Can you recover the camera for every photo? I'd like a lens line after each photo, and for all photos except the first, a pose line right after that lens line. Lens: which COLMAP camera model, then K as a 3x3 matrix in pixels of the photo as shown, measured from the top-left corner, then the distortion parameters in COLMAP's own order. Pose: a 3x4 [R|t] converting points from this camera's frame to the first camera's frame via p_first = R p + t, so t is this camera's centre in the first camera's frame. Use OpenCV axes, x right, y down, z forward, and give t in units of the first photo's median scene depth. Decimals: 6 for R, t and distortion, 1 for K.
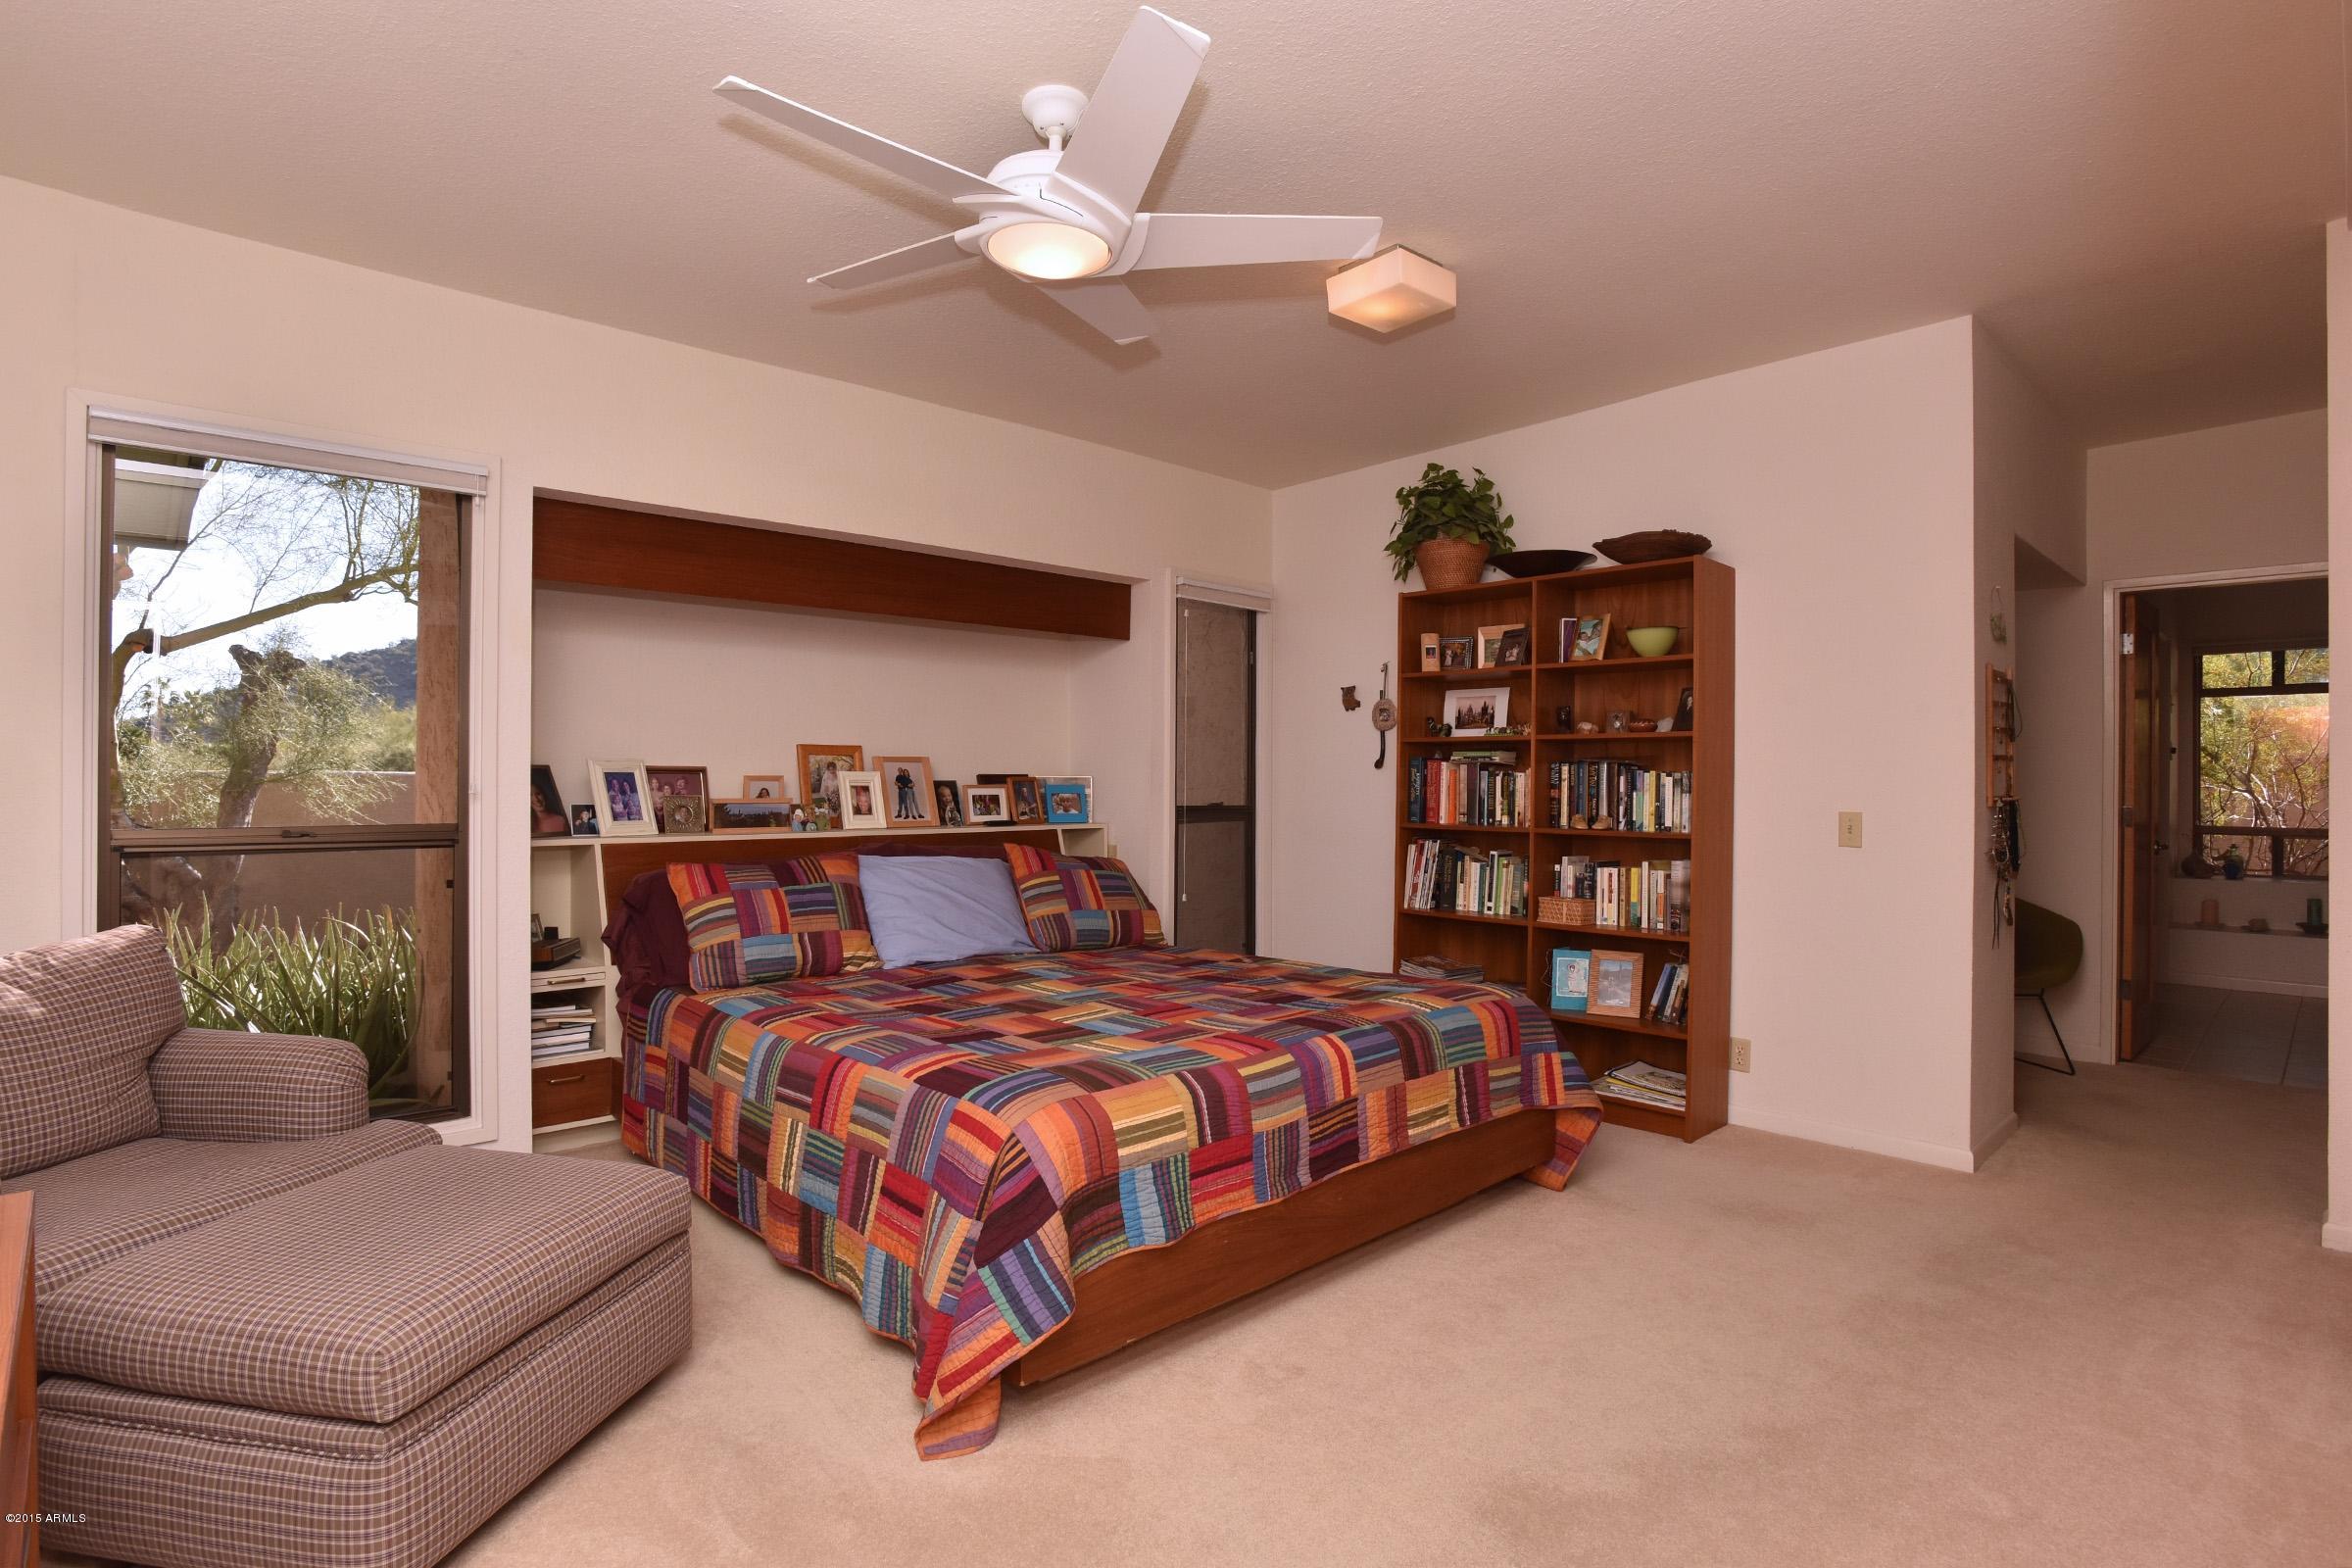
lens RADIAL K [[1193.5, 0, 1170.6], [0, 1193.5, 777.1], [0, 0, 1]] dist [-0.054574, 0.030621]
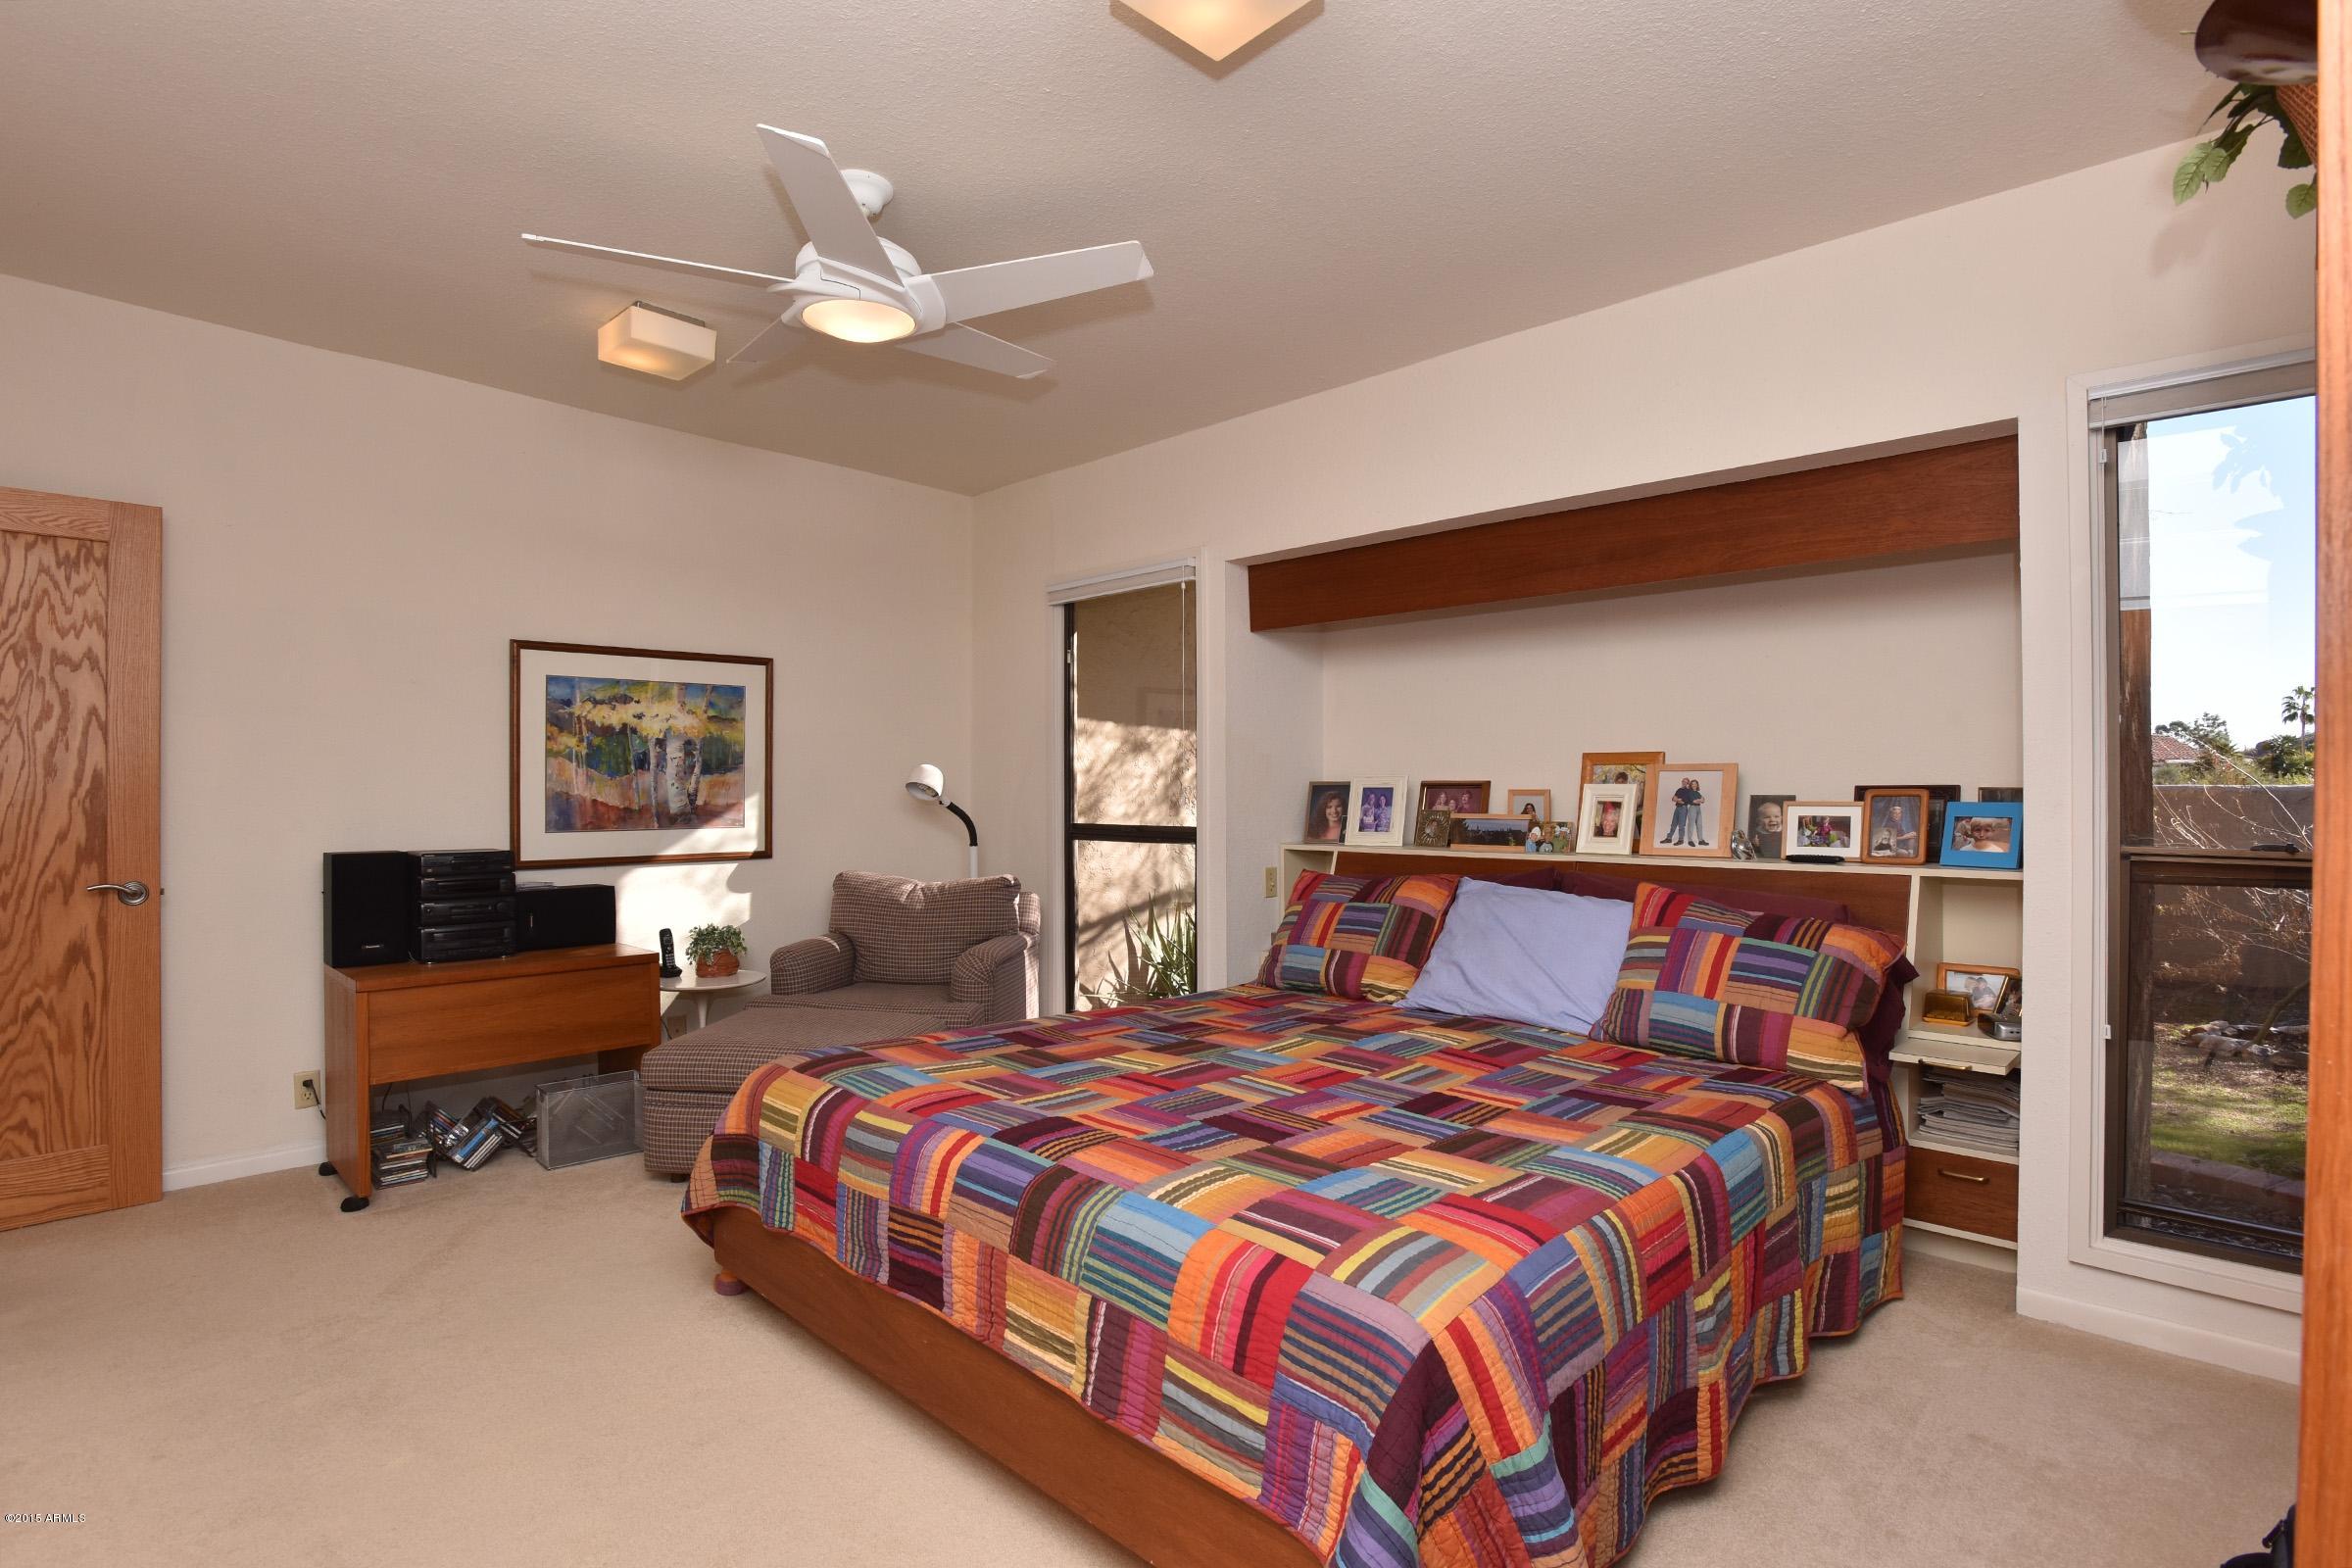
lens RADIAL K [[1193.5, 0, 1170.6], [0, 1193.5, 777.1], [0, 0, 1]] dist [-0.054574, 0.030621]
pose [[0.010522, -0.015262, -0.999828, 0.576691], [0.002043, 0.999882, -0.015241, 0.002668], [0.999943, -0.001882, 0.010552, 0.730605]]
